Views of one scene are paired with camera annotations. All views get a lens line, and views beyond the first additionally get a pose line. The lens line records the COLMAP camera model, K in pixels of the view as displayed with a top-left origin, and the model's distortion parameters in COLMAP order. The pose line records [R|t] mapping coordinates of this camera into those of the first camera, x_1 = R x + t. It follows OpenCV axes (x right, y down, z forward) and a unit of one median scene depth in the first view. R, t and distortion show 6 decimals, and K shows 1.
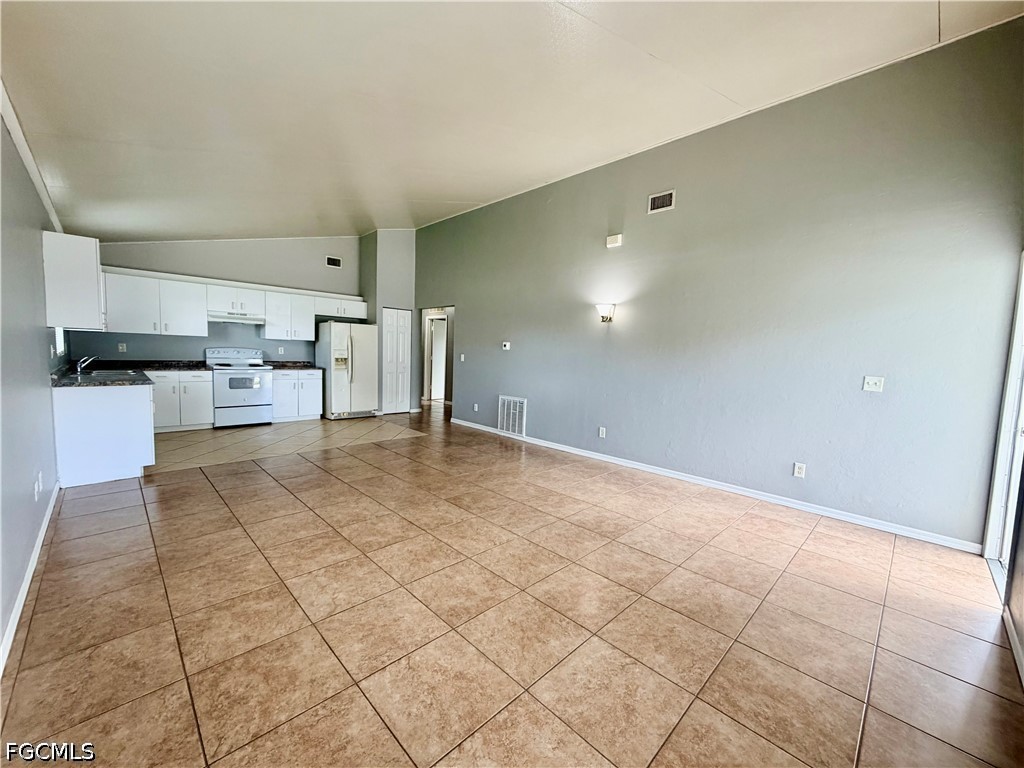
lens RADIAL K [[407.2, 0, 509.9], [0, 407.2, 383.2], [0, 0, 1]] dist [-0.010613, -0.000815]
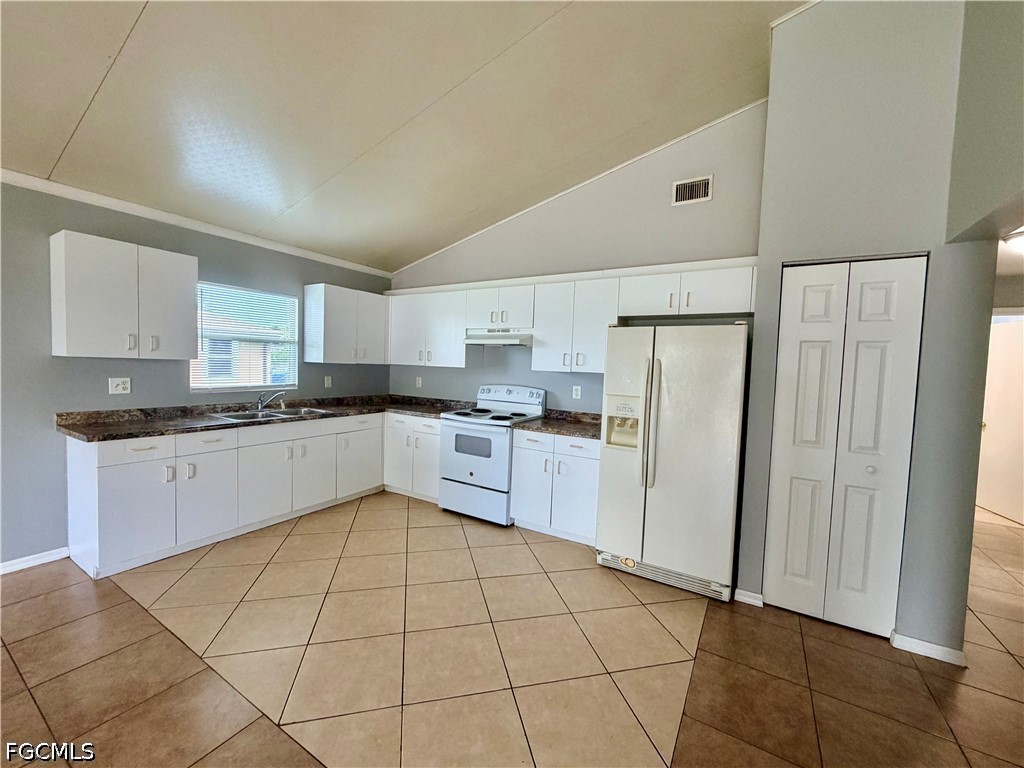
lens RADIAL K [[407.2, 0, 509.1], [0, 407.2, 388.5], [0, 0, 1]] dist [-0.010613, -0.000815]
pose [[0.233666, 0.024719, -0.972003, -0.070916], [-0.108134, 0.994136, -0.000713, -0.083655], [0.966285, 0.105273, 0.234969, 0.867038]]
